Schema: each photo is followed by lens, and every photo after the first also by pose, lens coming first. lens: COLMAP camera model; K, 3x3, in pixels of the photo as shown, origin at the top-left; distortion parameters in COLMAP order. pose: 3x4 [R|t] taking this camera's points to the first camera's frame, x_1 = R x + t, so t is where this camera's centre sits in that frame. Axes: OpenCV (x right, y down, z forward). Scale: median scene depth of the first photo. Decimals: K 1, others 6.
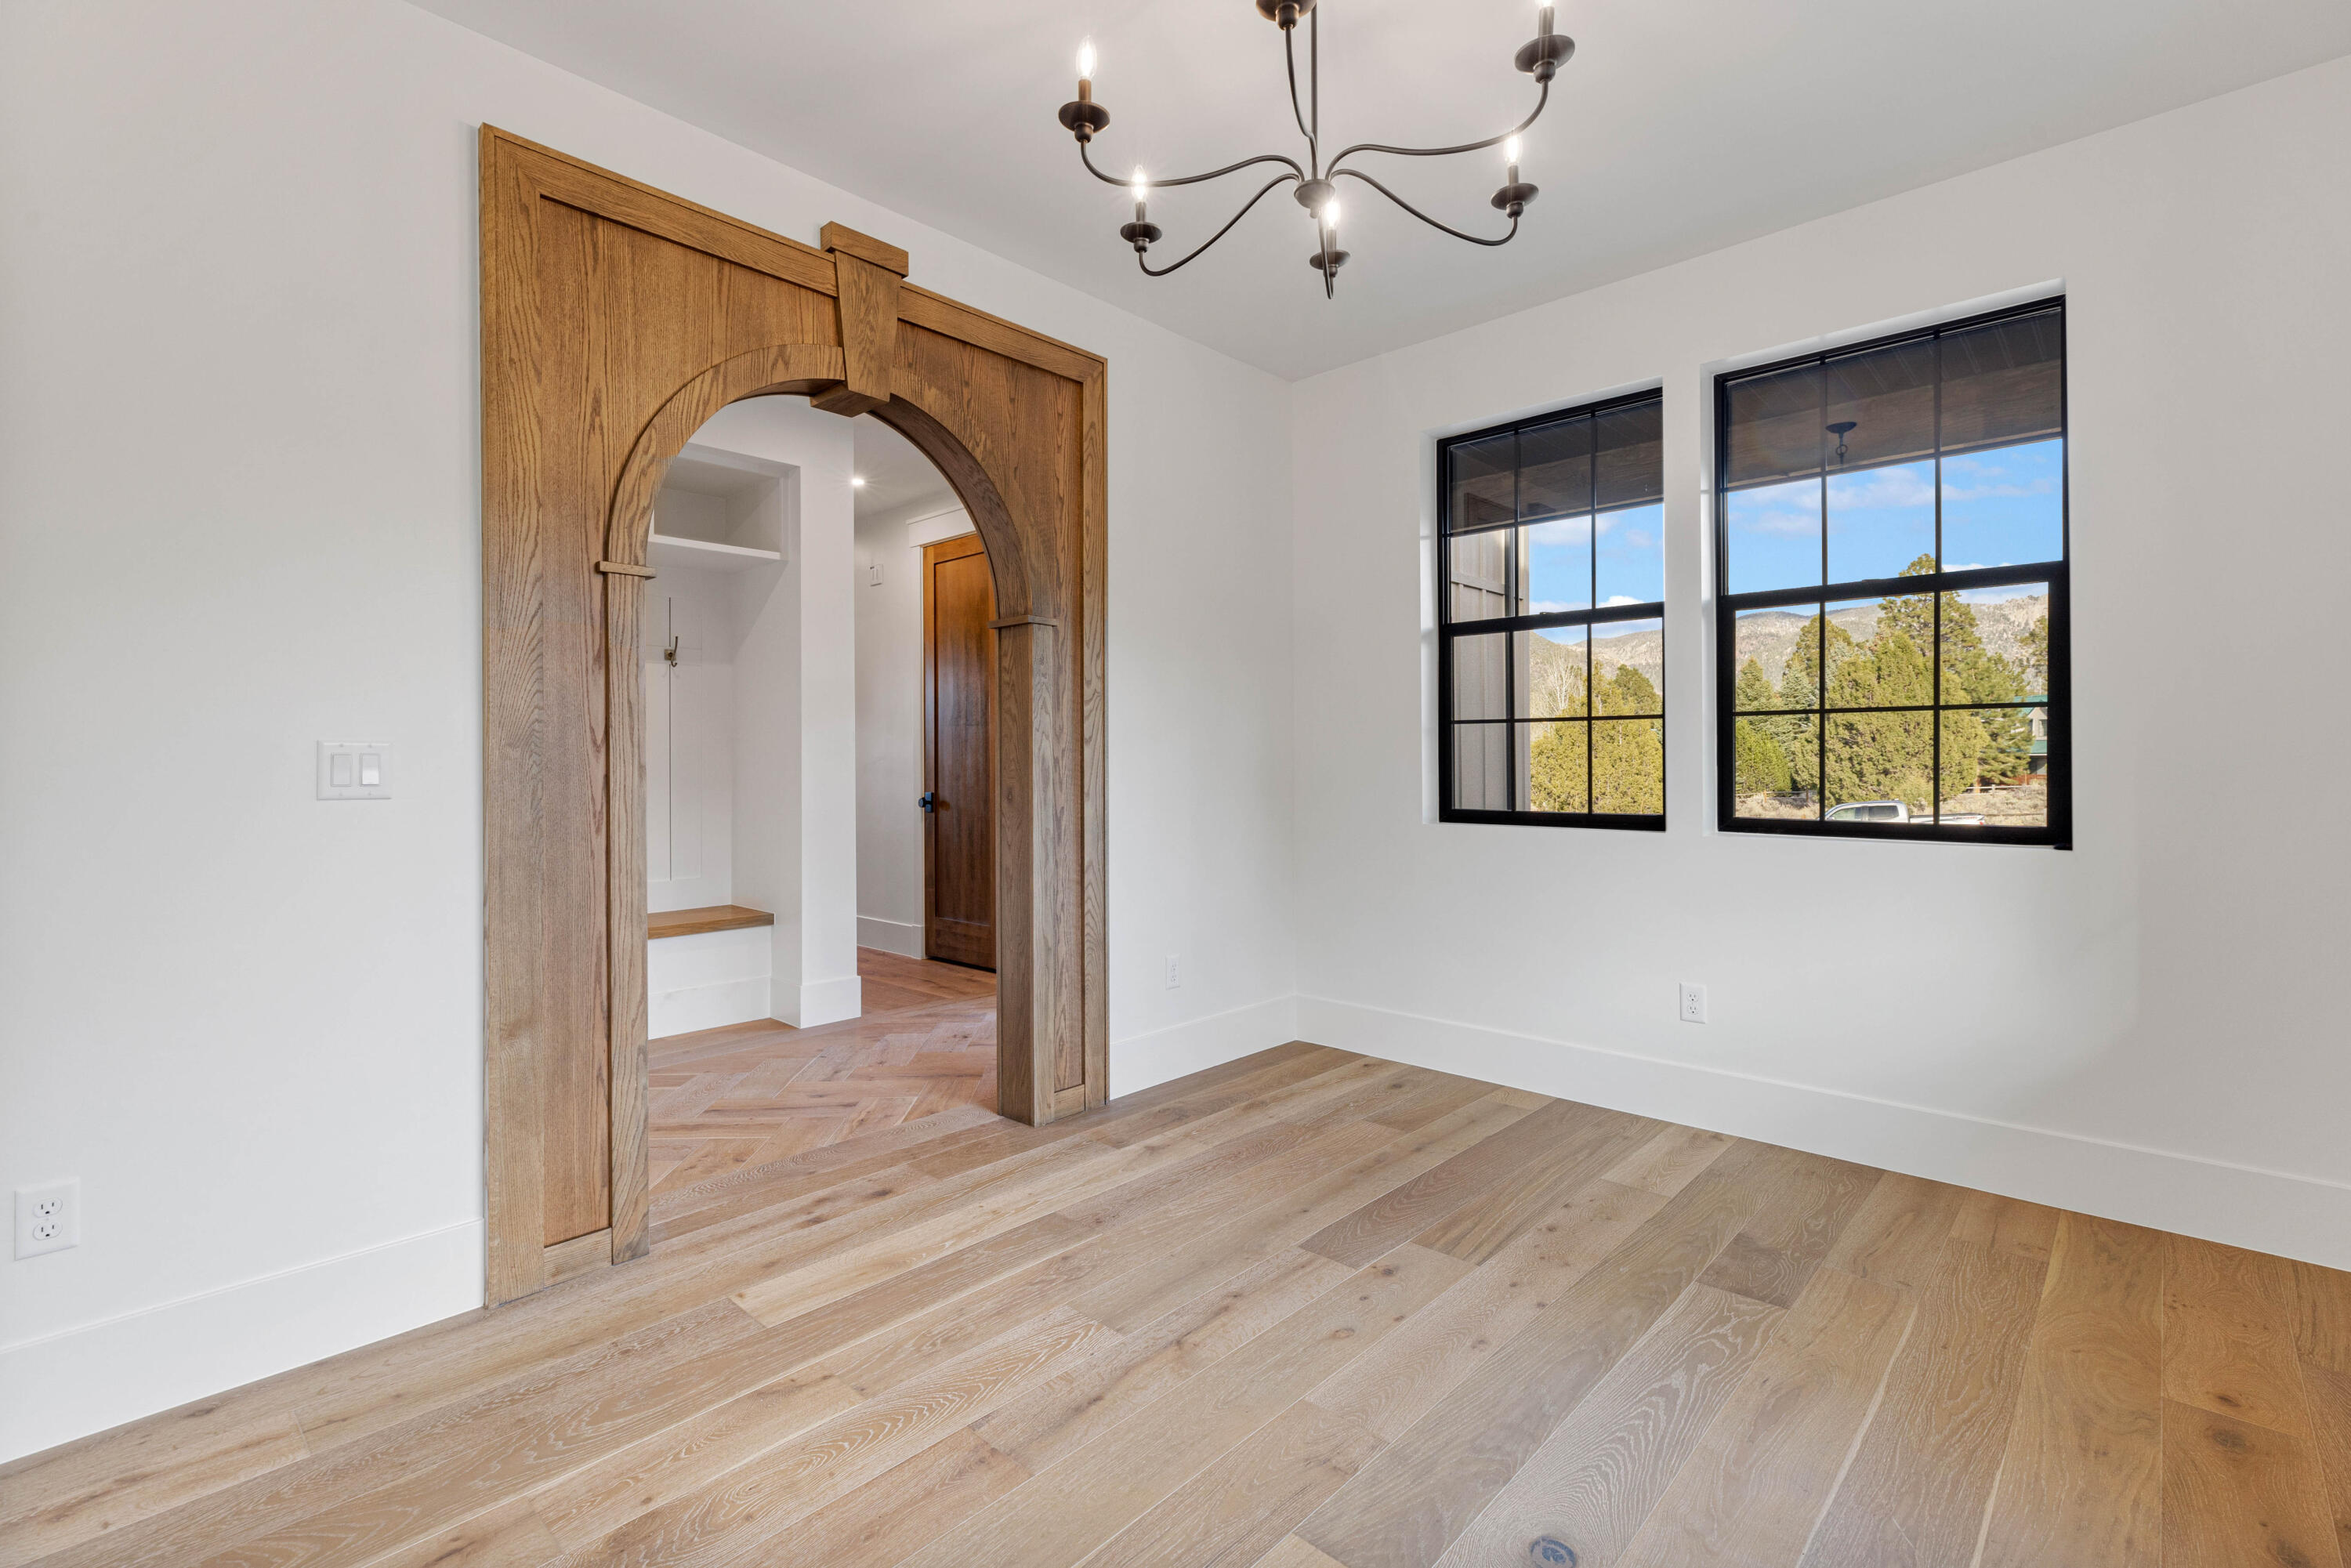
lens RADIAL K [[1050.4, 0, 1169.2], [0, 1050.4, 760.9], [0, 0, 1]] dist [0.002131, -0.000442]
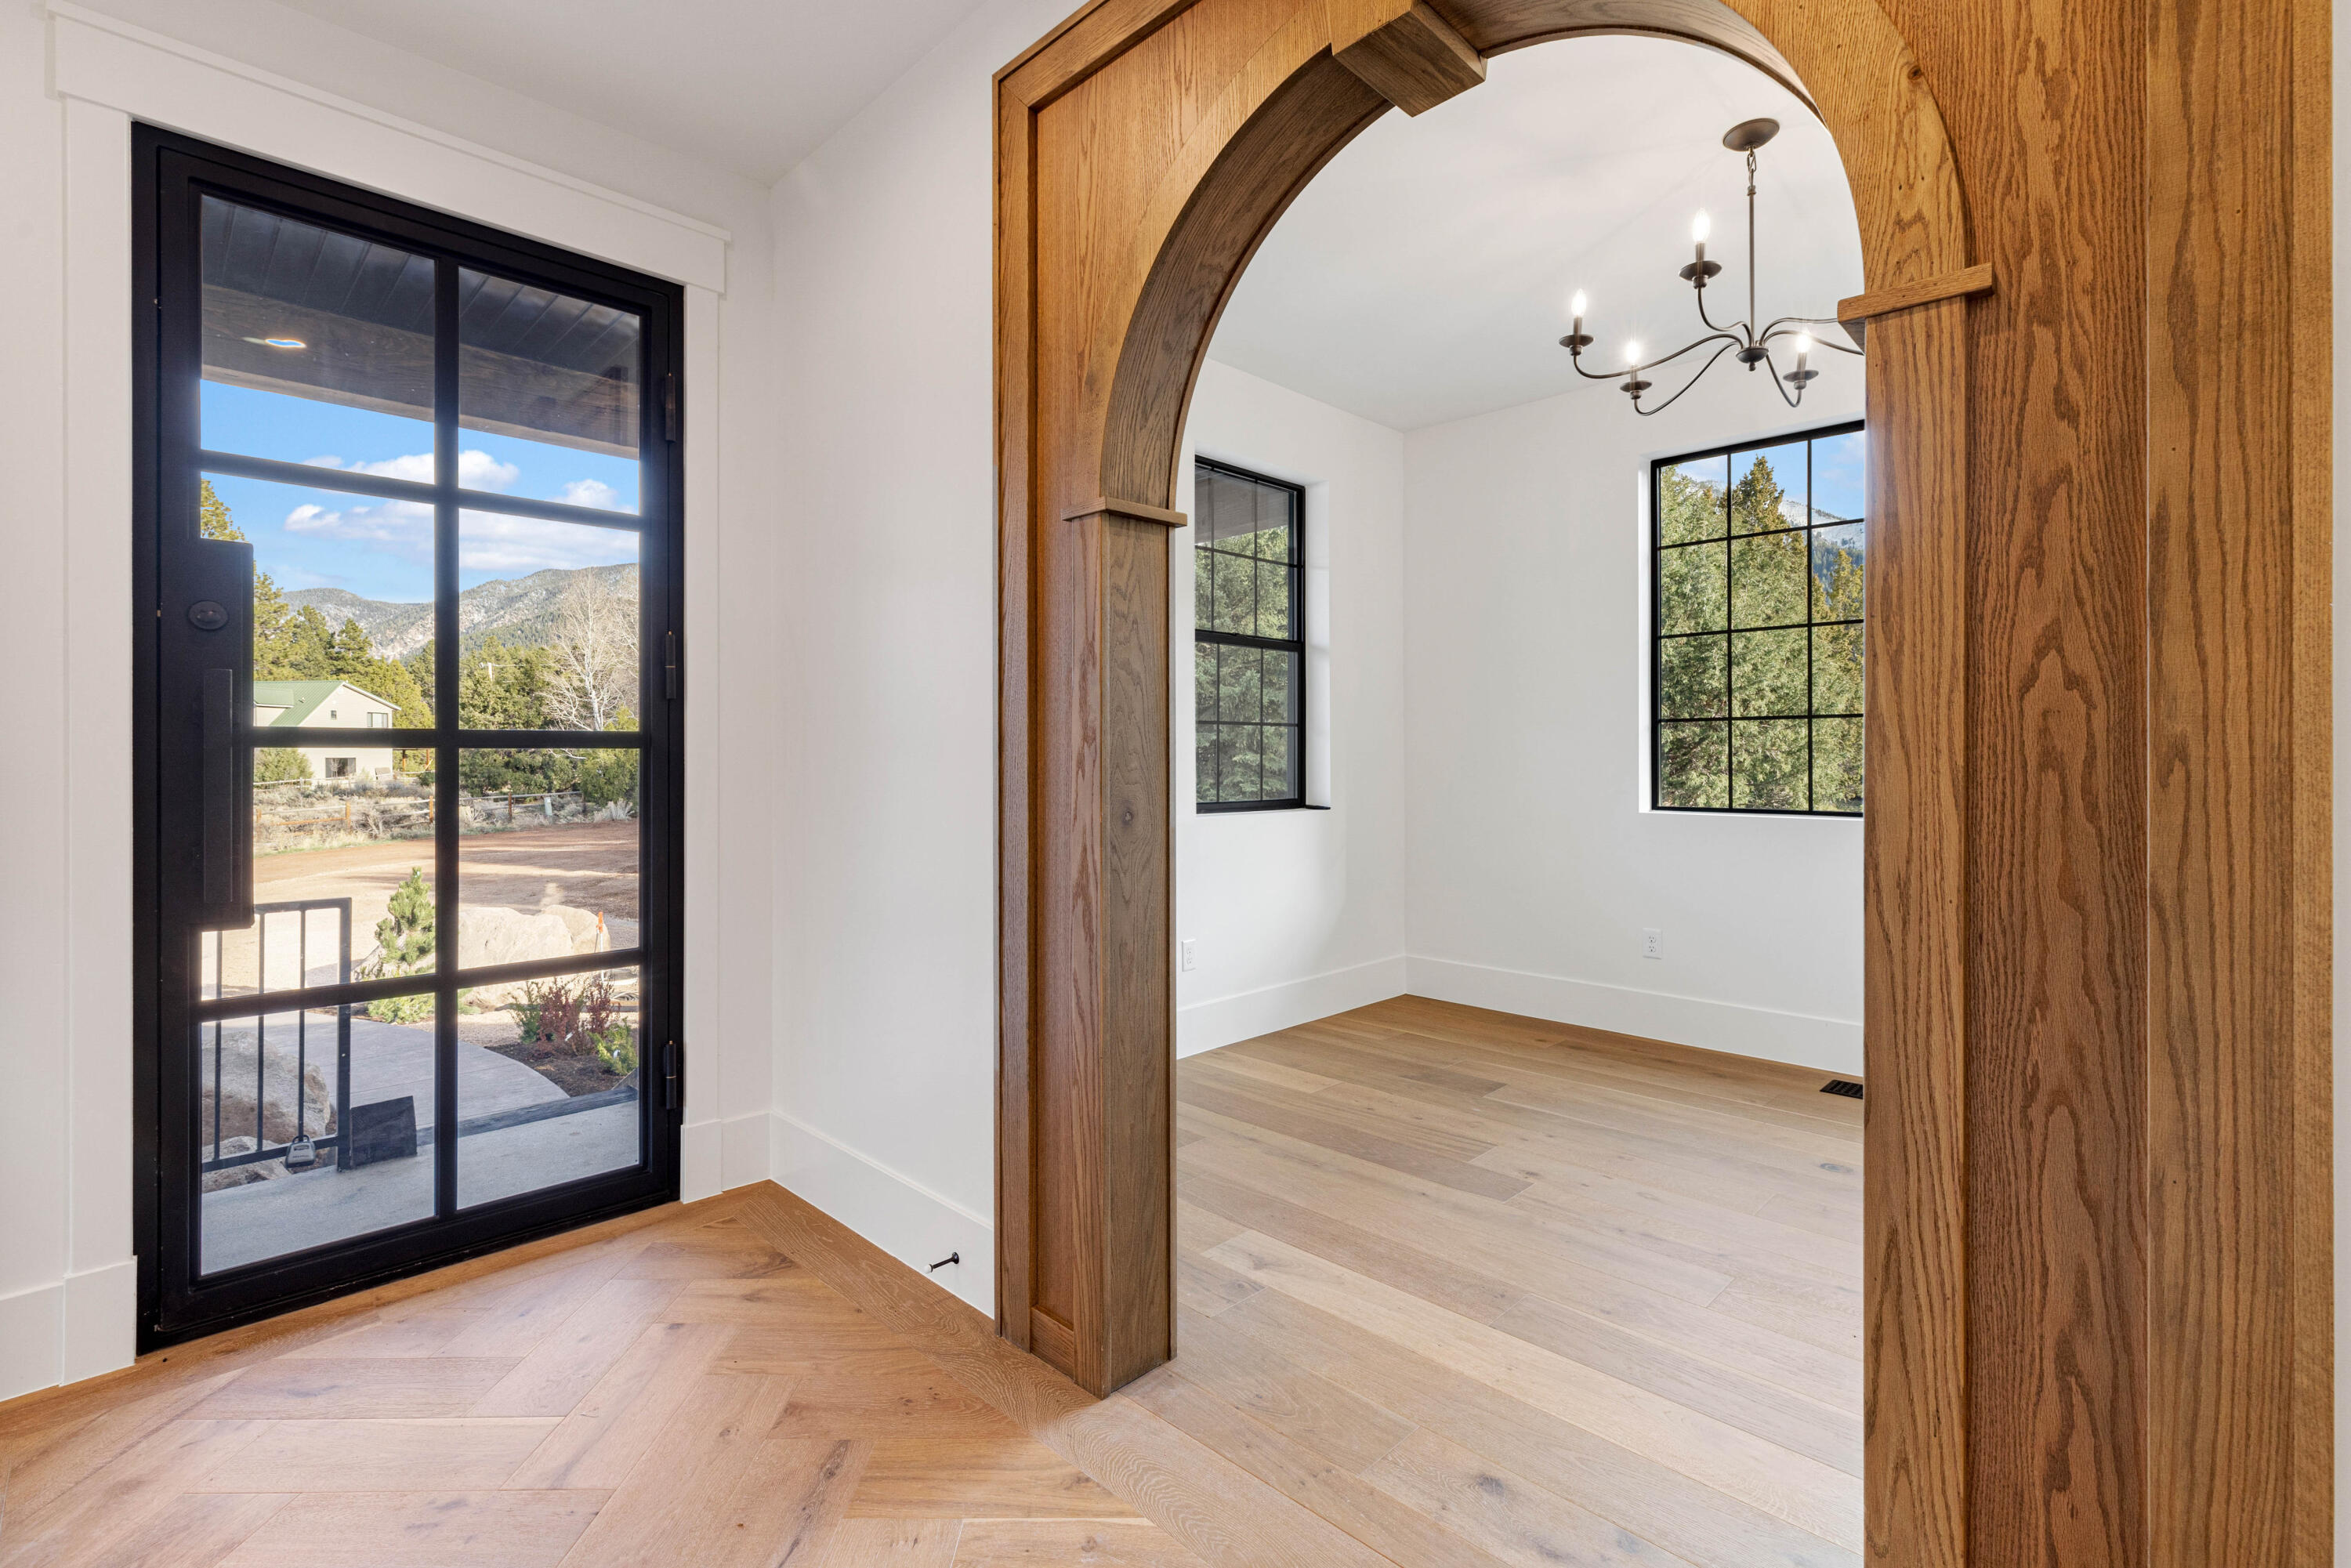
lens RADIAL K [[1062.1, 0, 1169.2], [0, 1062.1, 743.9], [0, 0, 1]] dist [0.001965, -0.000041]
pose [[0.034958, 0.015903, 0.999262, -0.808376], [0.001642, 0.999871, -0.015970, 0.004818], [-0.999387, 0.002199, 0.034927, 1.061777]]
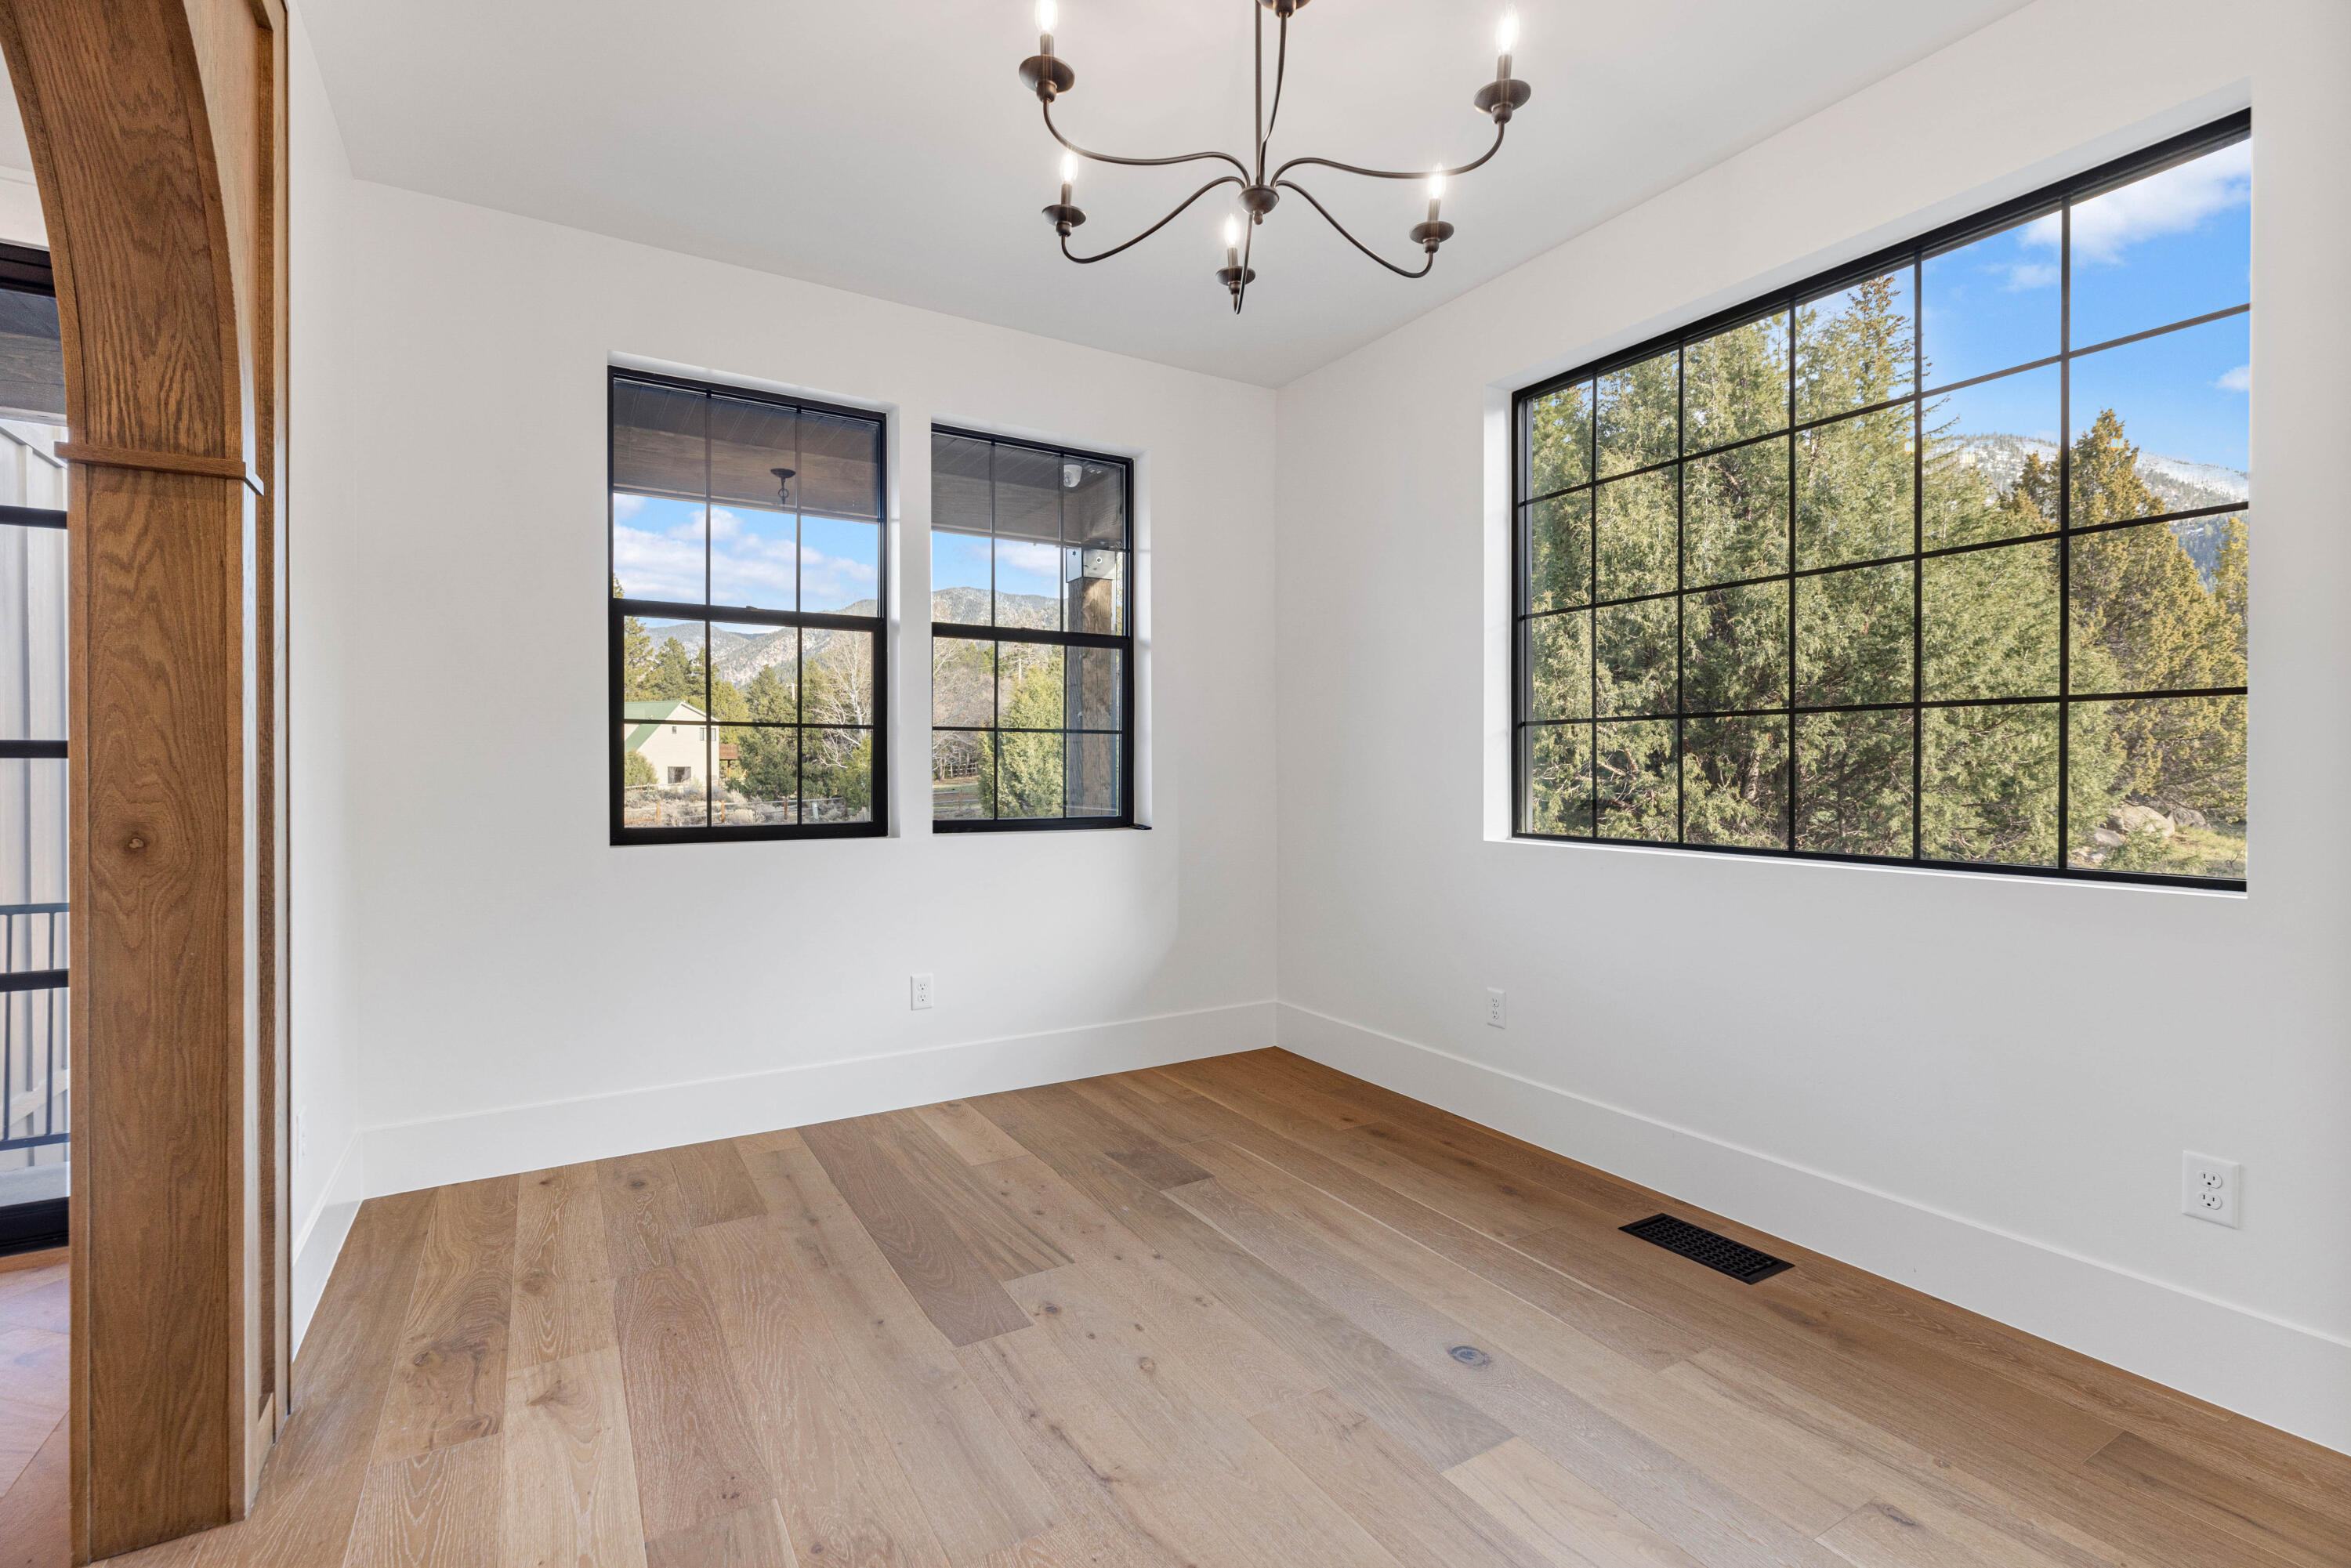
lens RADIAL K [[1050.4, 0, 1169.2], [0, 1050.4, 760.9], [0, 0, 1]] dist [0.002131, -0.000442]
pose [[0.276269, 0.010300, 0.961025, -0.519672], [-0.002161, 0.999947, -0.010096, 0.002652], [-0.961078, 0.000713, 0.276276, 0.492418]]
